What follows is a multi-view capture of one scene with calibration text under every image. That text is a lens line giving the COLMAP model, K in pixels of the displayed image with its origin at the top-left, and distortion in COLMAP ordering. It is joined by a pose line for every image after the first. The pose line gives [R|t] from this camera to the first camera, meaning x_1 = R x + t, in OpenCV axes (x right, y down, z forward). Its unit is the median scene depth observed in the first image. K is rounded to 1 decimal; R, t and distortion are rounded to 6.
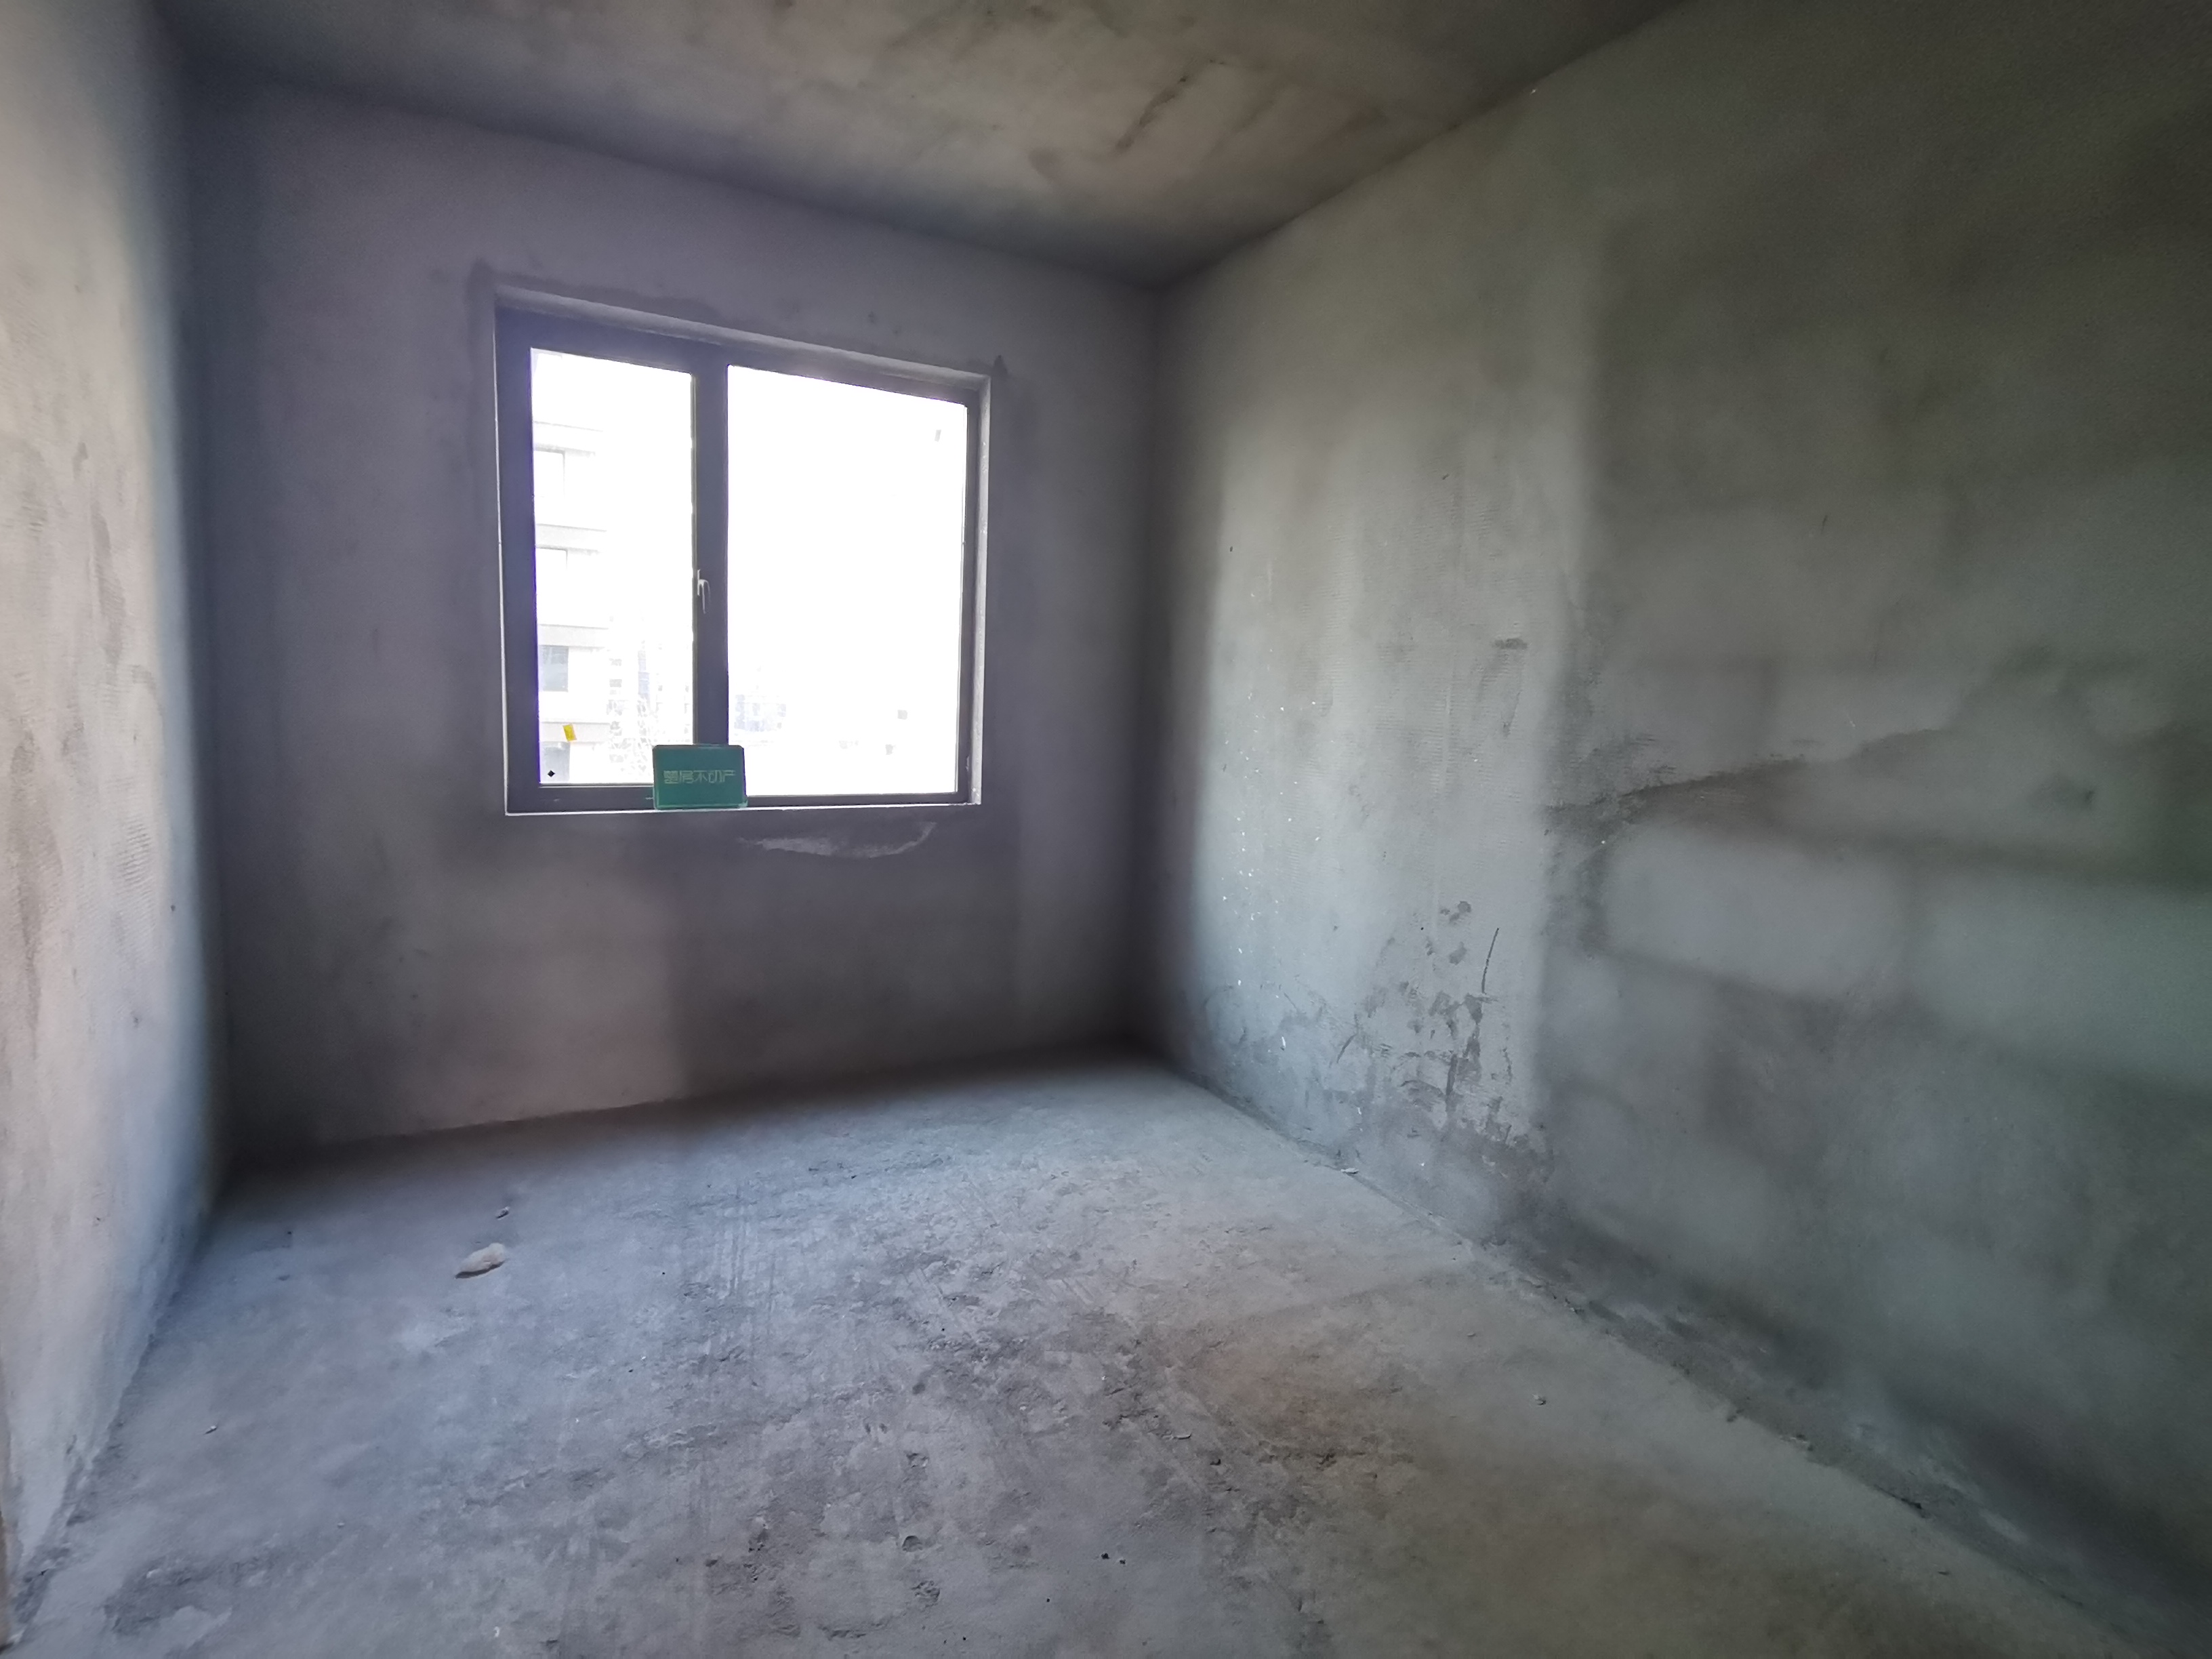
lens RADIAL K [[1090.3, 0, 1113.3], [0, 1090.3, 814.7], [0, 0, 1]] dist [0.034192, -0.026183]
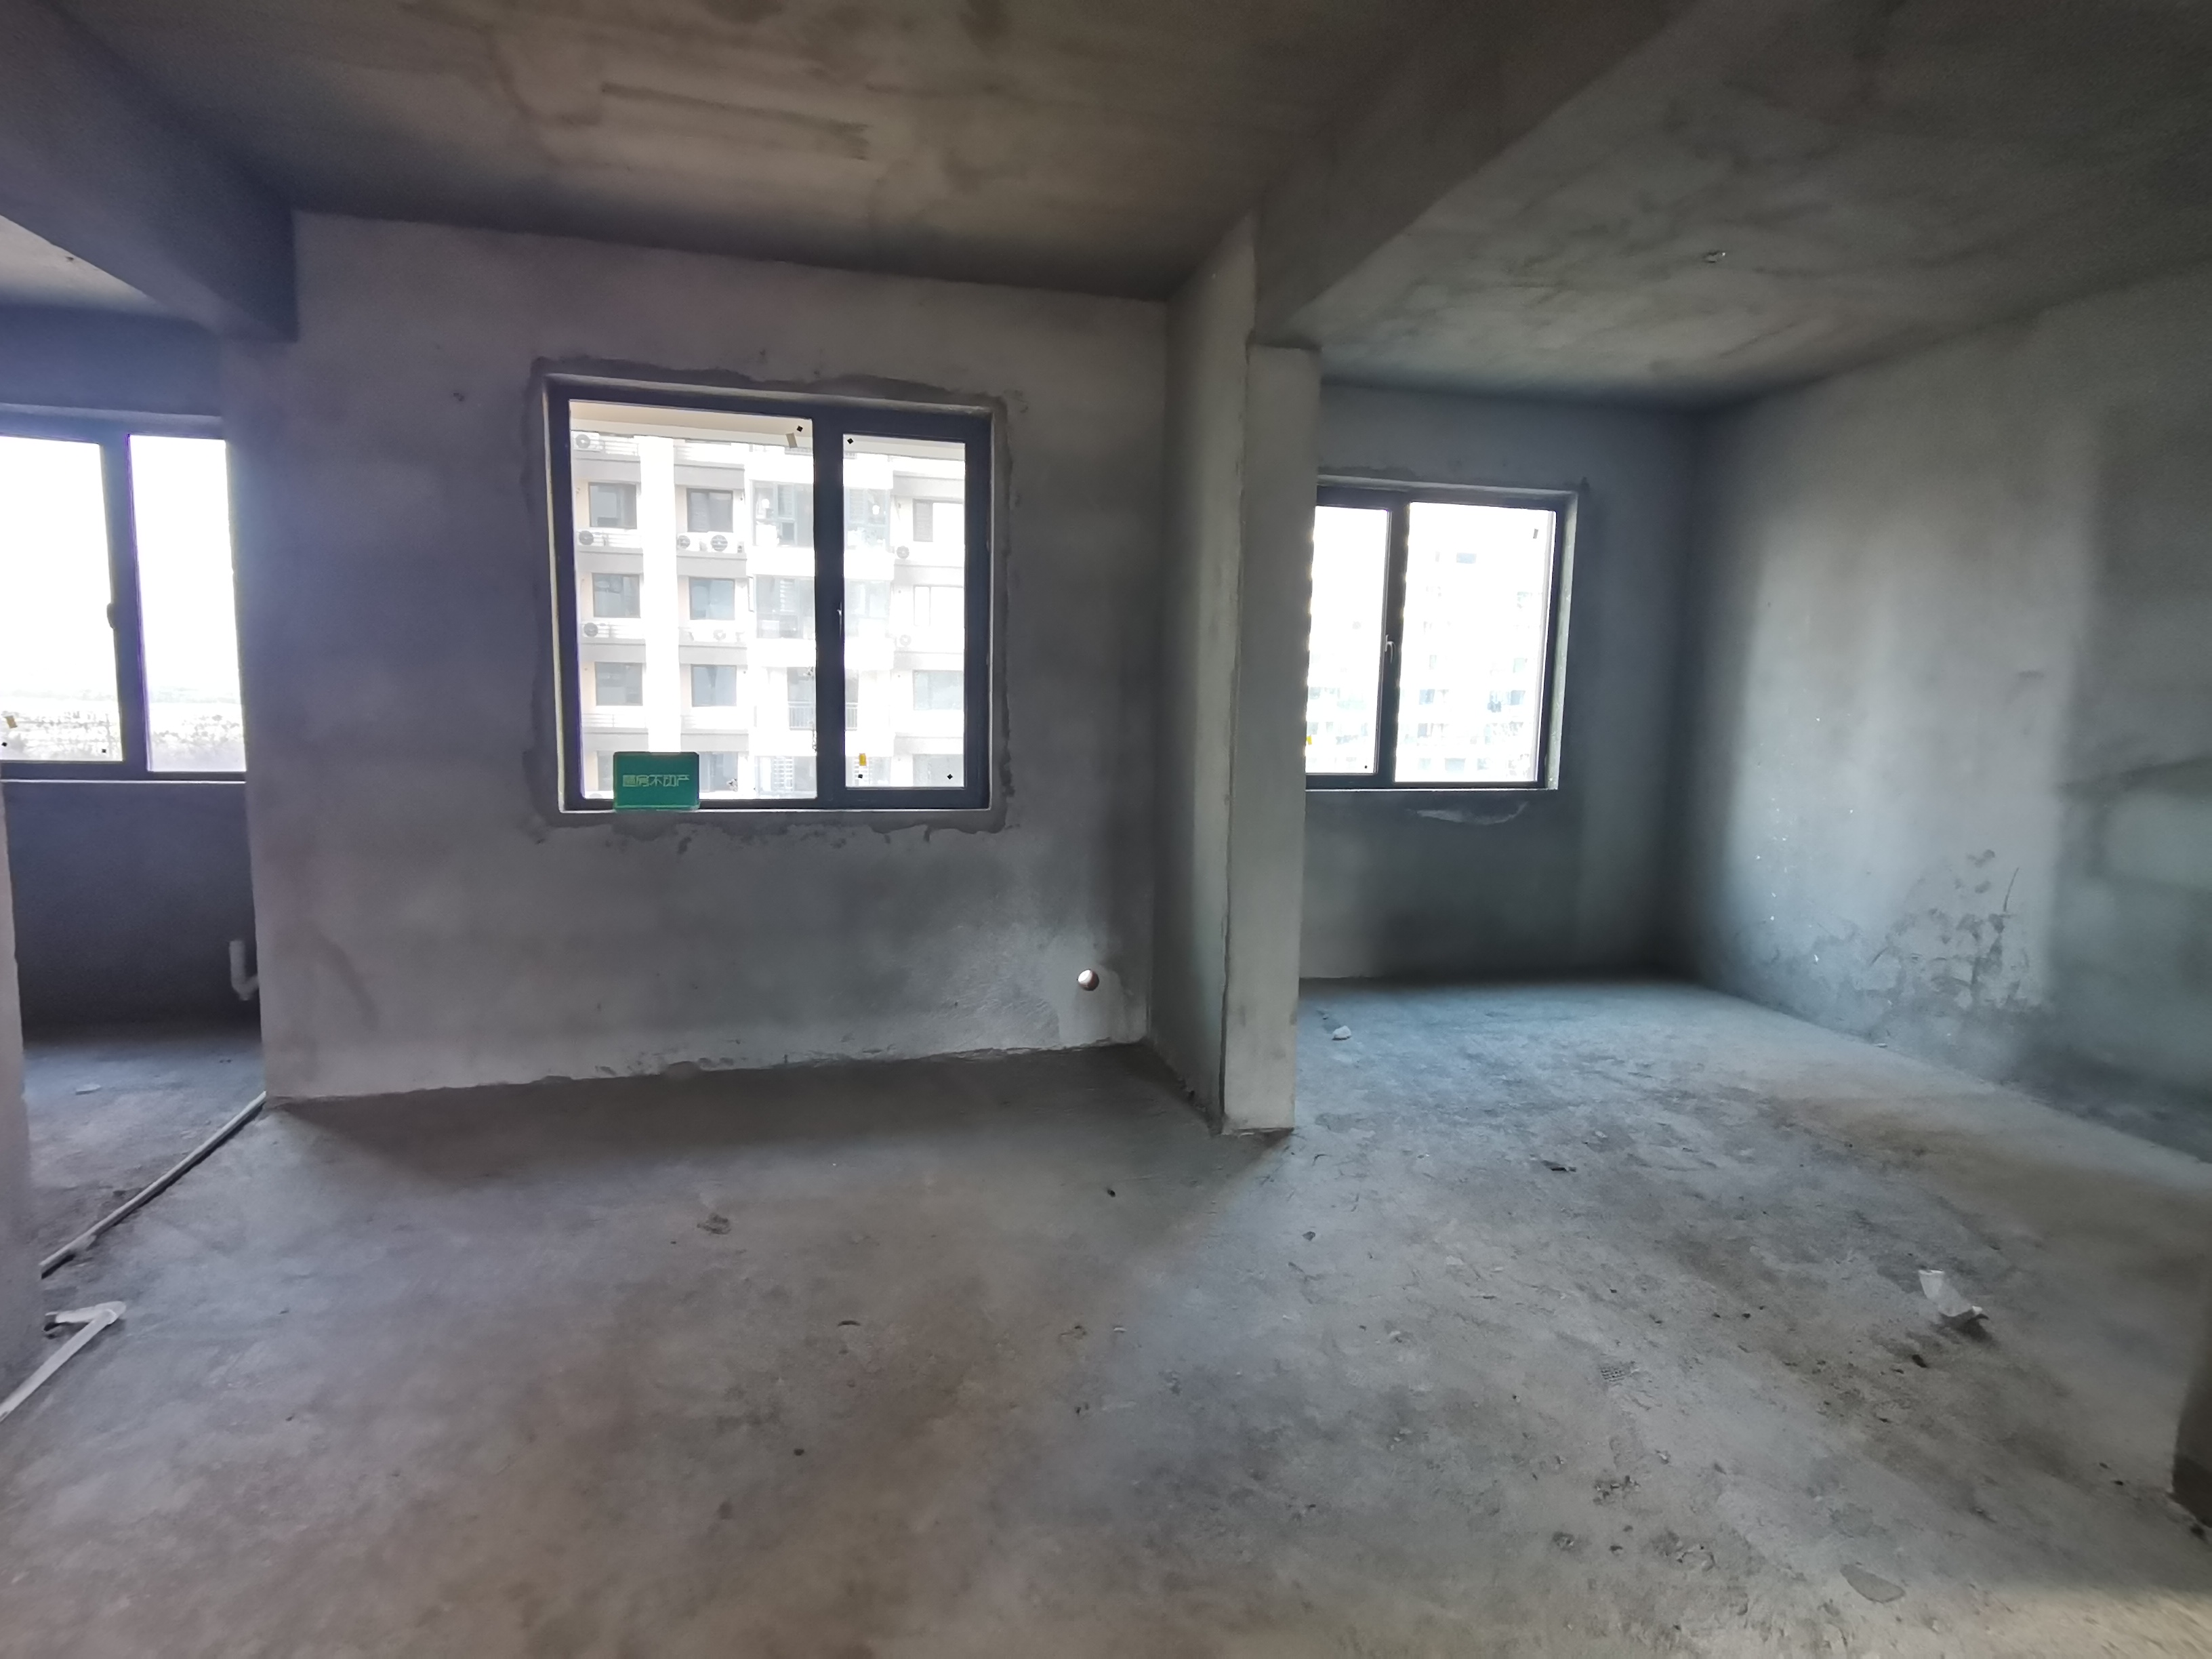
lens RADIAL K [[1090.3, 0, 1113.3], [0, 1090.3, 814.7], [0, 0, 1]] dist [0.034192, -0.026183]
pose [[0.962263, 0.012112, -0.271850, -0.410008], [-0.015153, 0.999844, -0.009090, 0.063832], [0.271697, 0.012866, 0.962297, -0.745185]]
